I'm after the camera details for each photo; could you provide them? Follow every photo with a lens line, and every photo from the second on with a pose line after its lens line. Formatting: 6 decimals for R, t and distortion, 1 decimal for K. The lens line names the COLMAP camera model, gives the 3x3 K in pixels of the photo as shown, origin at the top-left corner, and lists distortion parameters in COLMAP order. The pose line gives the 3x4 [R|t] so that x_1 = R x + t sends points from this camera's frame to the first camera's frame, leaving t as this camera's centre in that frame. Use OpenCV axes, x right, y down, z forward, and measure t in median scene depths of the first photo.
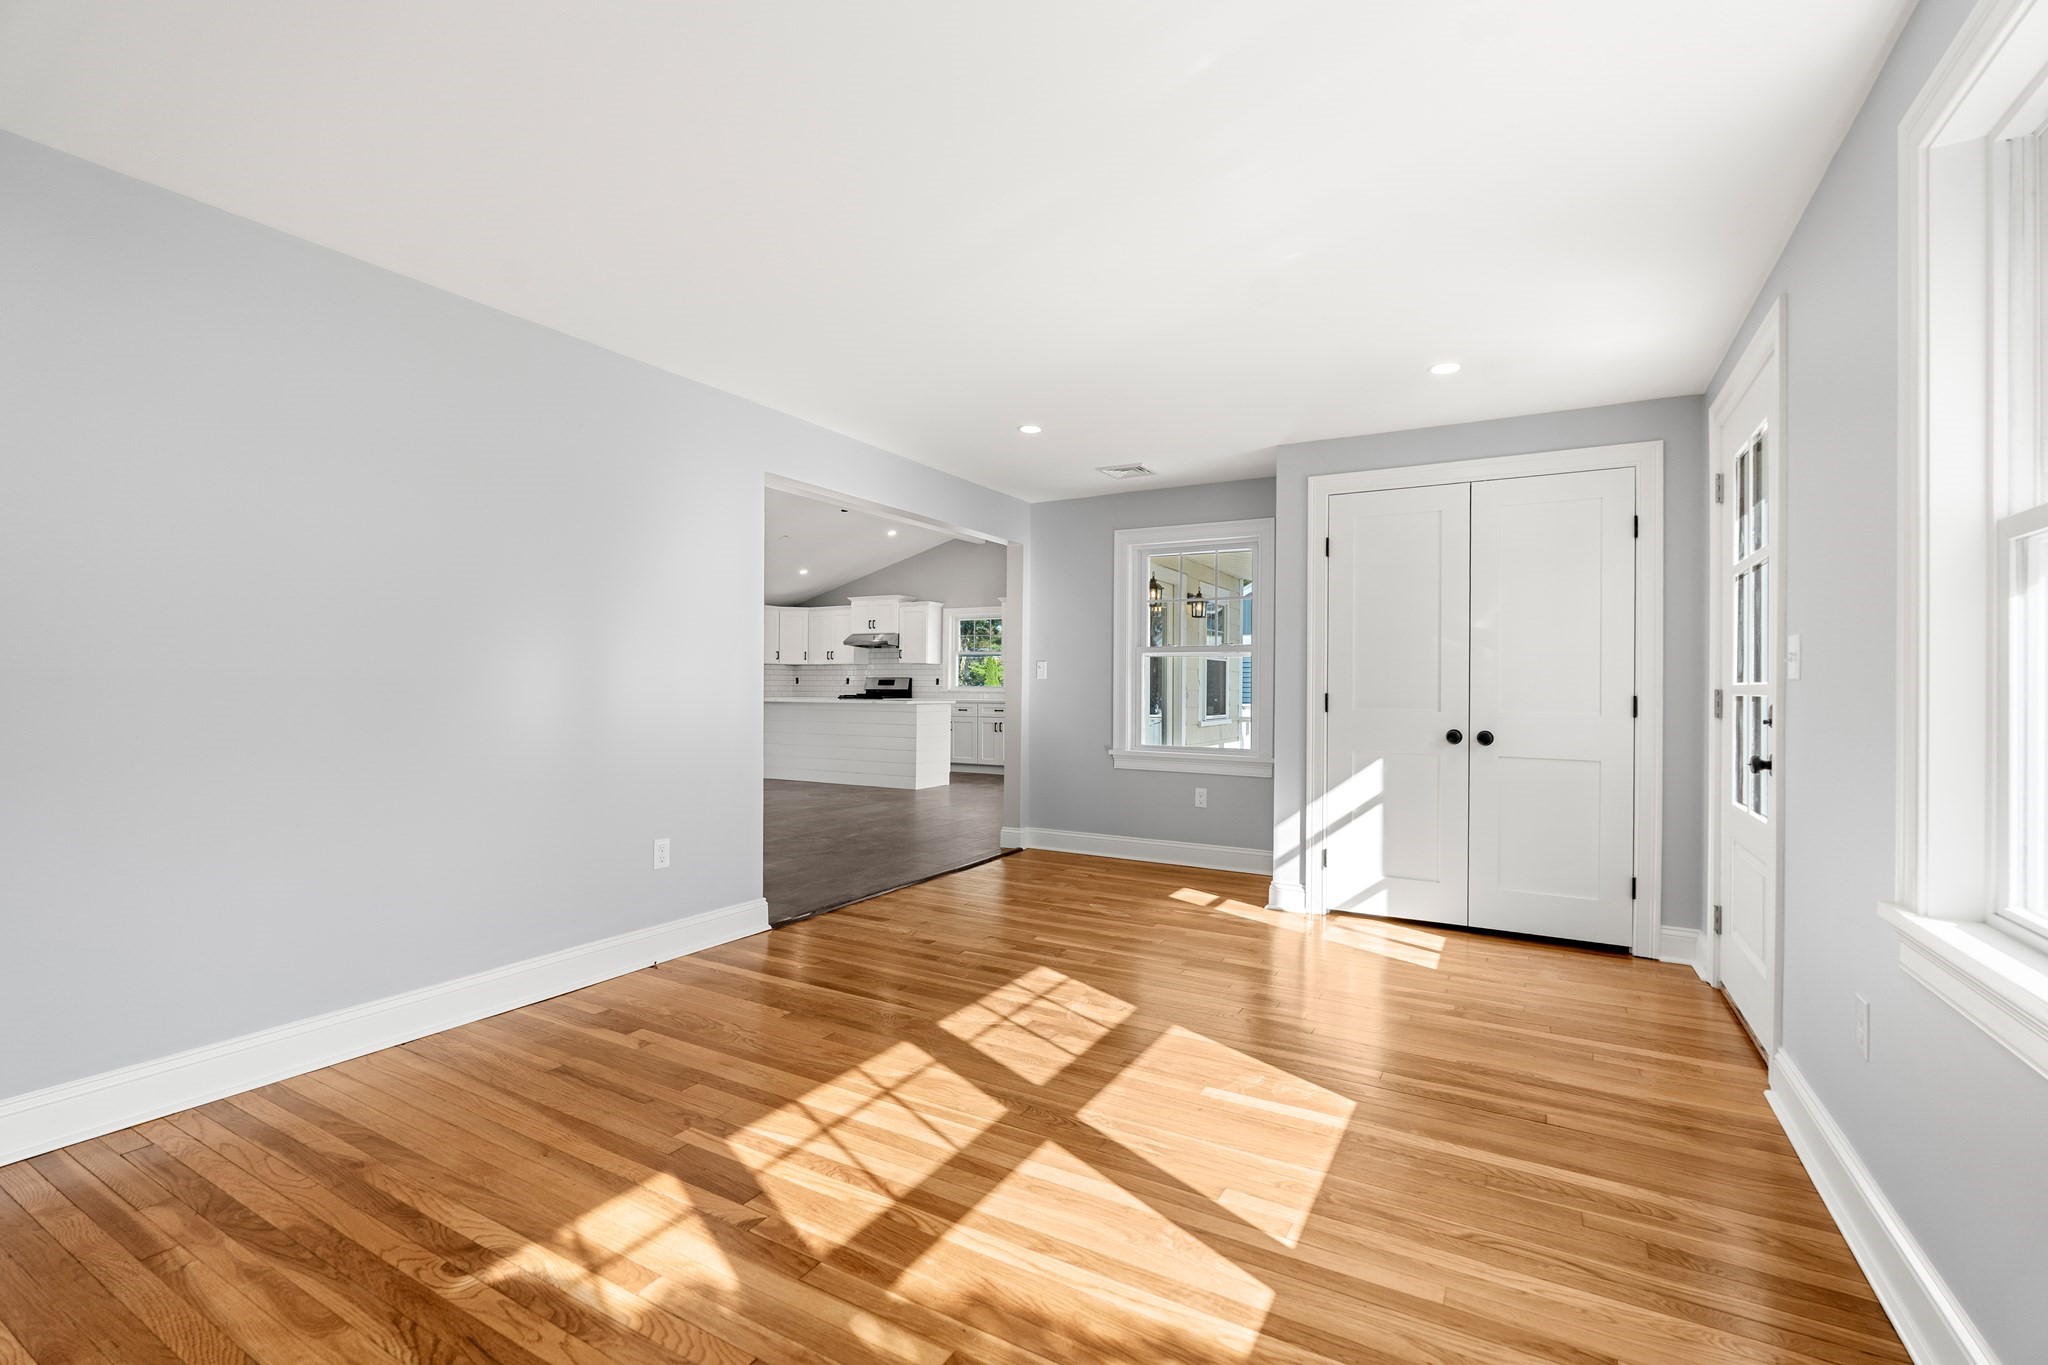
lens RADIAL K [[906.6, 0, 1031.9], [0, 906.6, 690.4], [0, 0, 1]] dist [-0.003350, 0.000025]
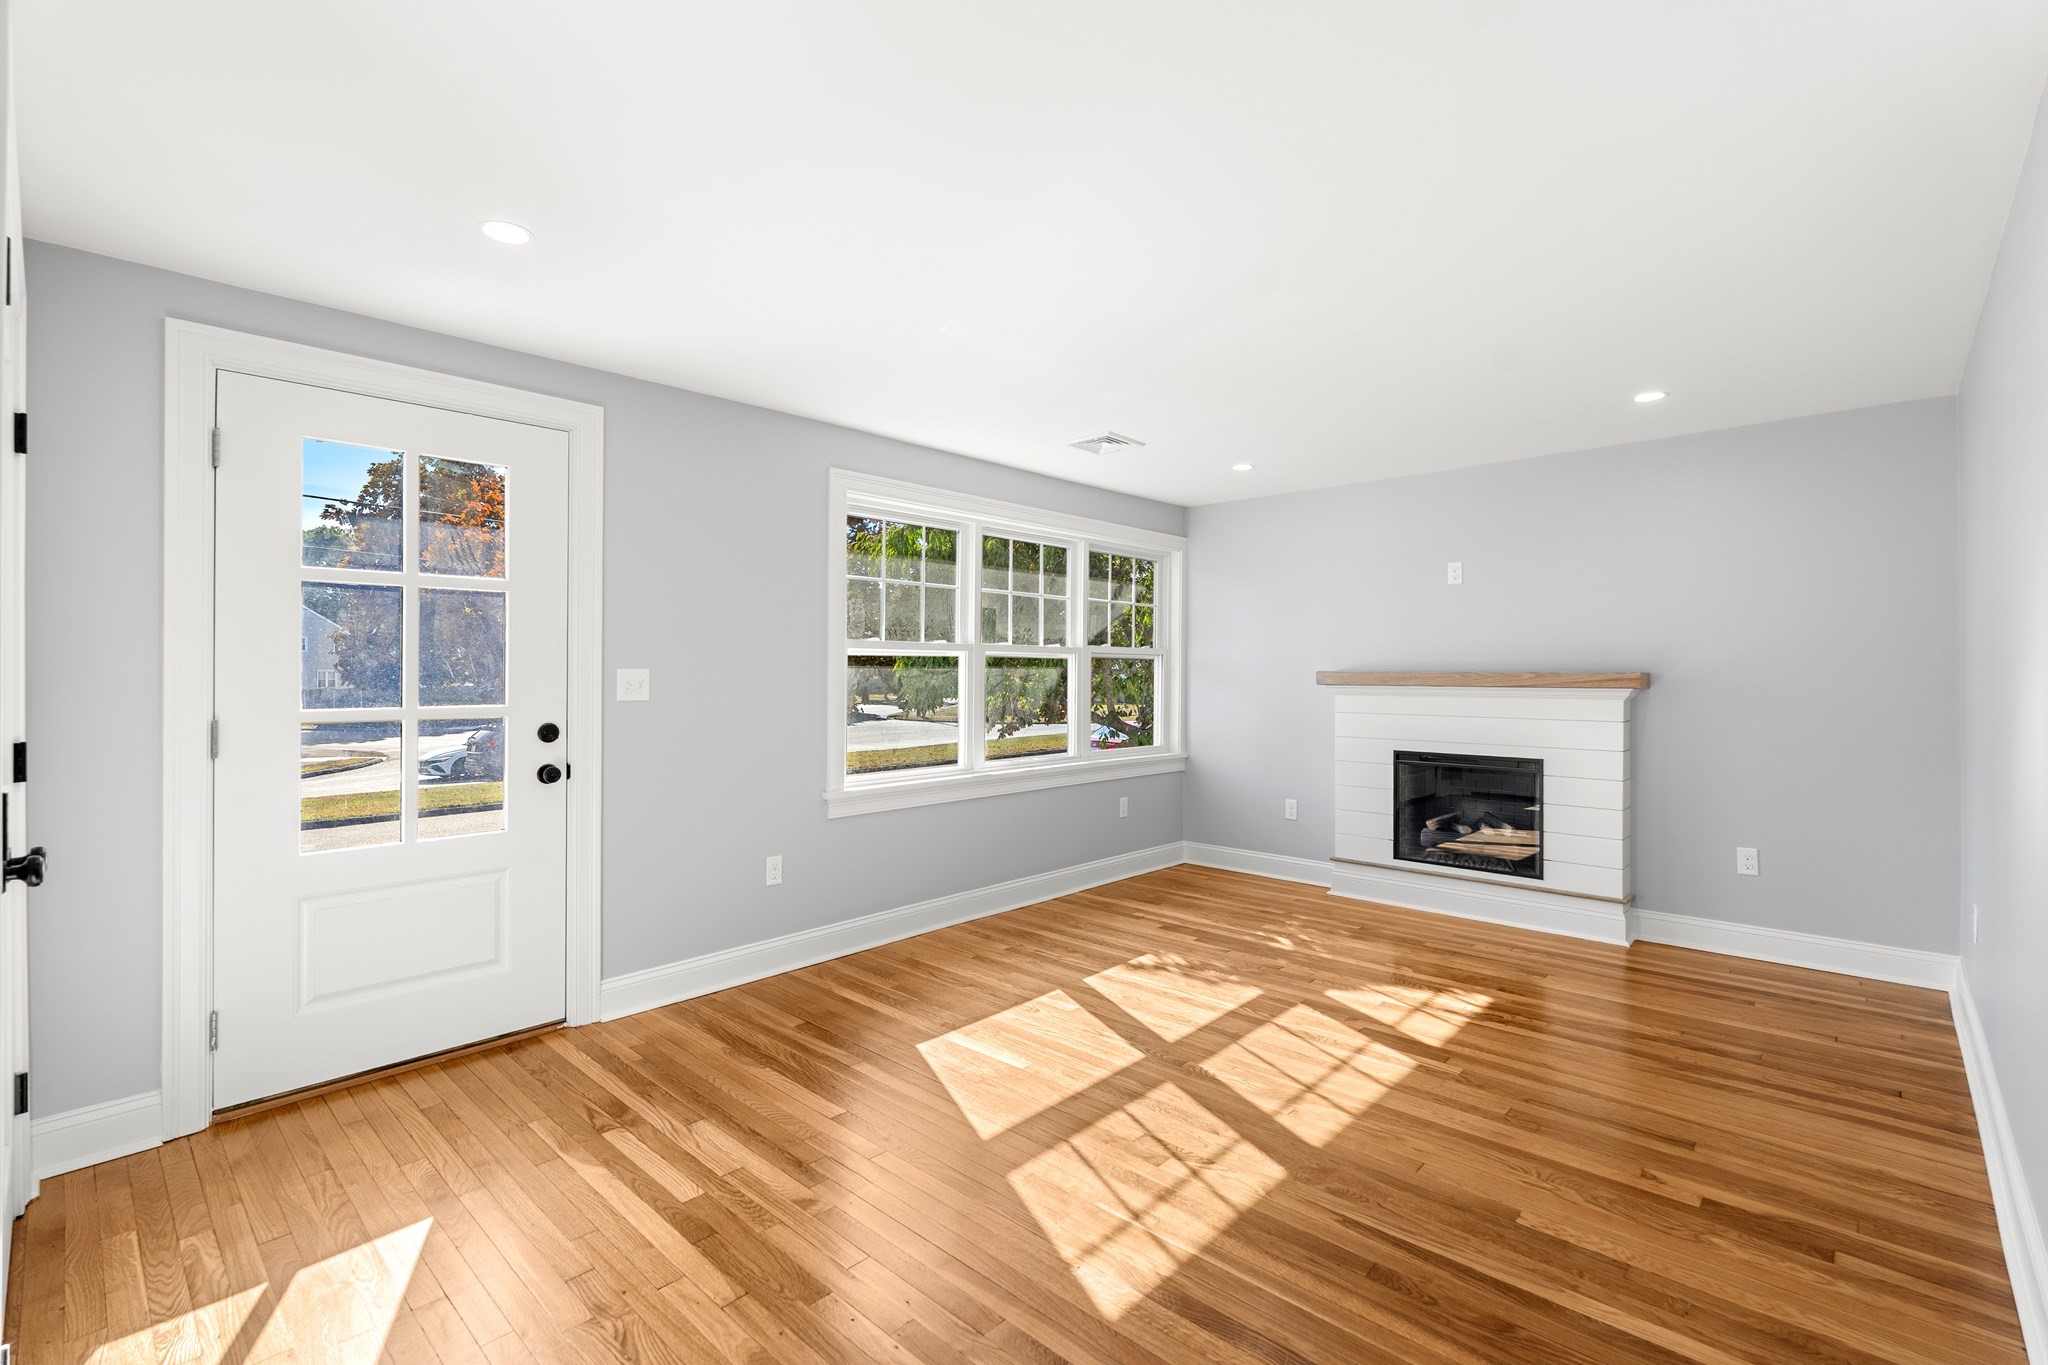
lens RADIAL K [[906.6, 0, 1028.5], [0, 906.6, 674.0], [0, 0, 1]] dist [-0.003350, 0.000025]
pose [[-0.970914, -0.012399, 0.239108, -0.080911], [-0.009459, 0.999865, 0.013441, -0.070229], [-0.239243, 0.010788, -0.970900, 2.038458]]
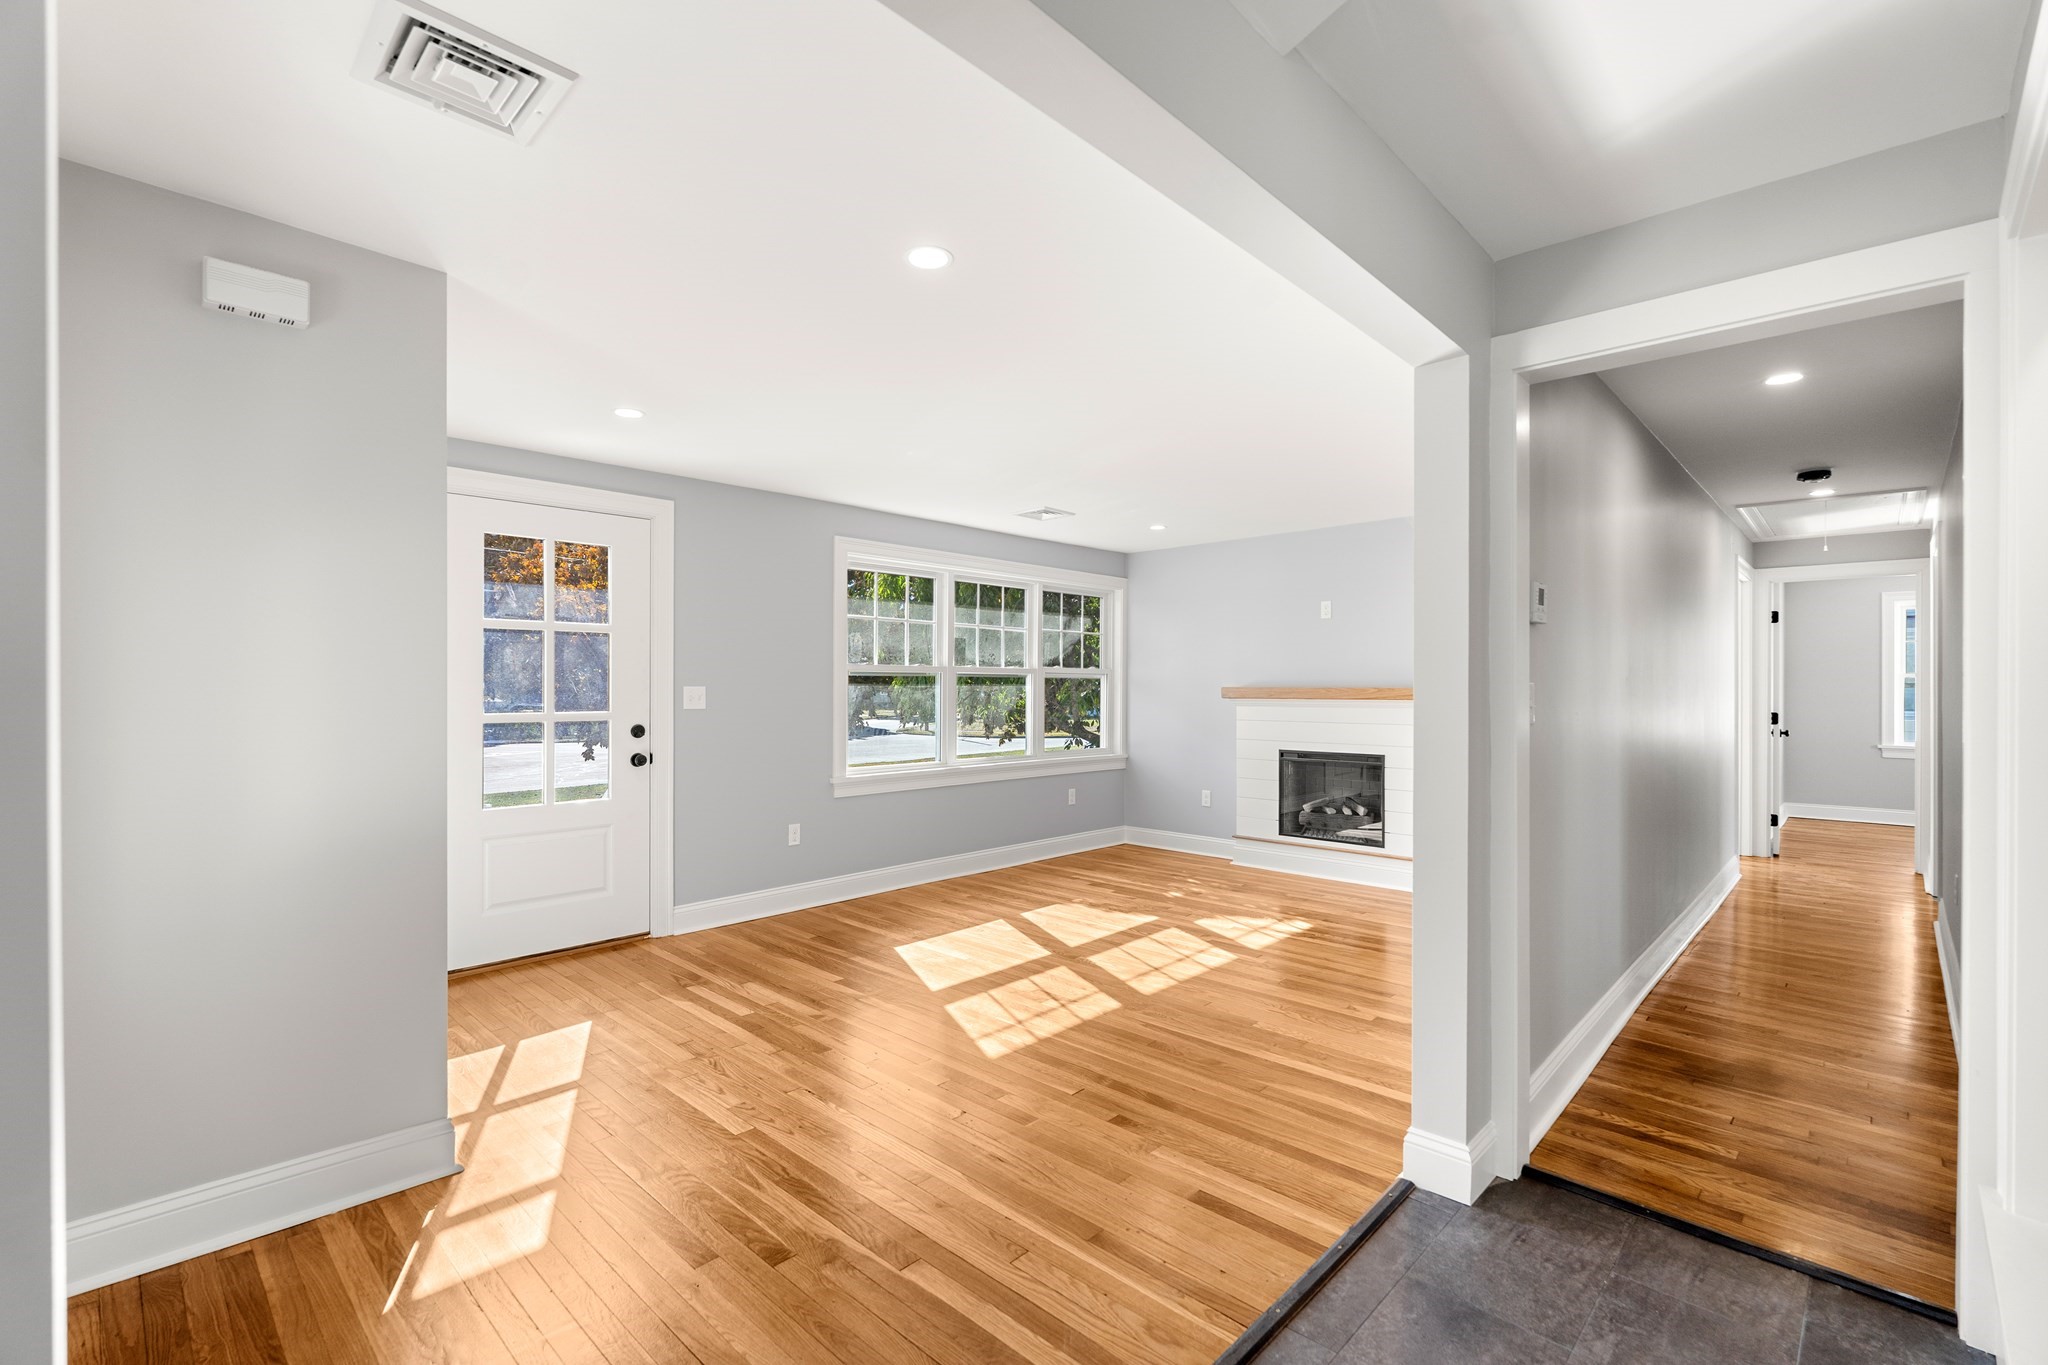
lens RADIAL K [[906.6, 0, 1023.2], [0, 906.6, 683.4], [0, 0, 1]] dist [-0.003350, 0.000025]
pose [[-0.967216, -0.009724, 0.253770, -0.320522], [-0.008115, 0.999940, 0.007385, -0.079361], [-0.253827, 0.005084, -0.967236, 2.506209]]
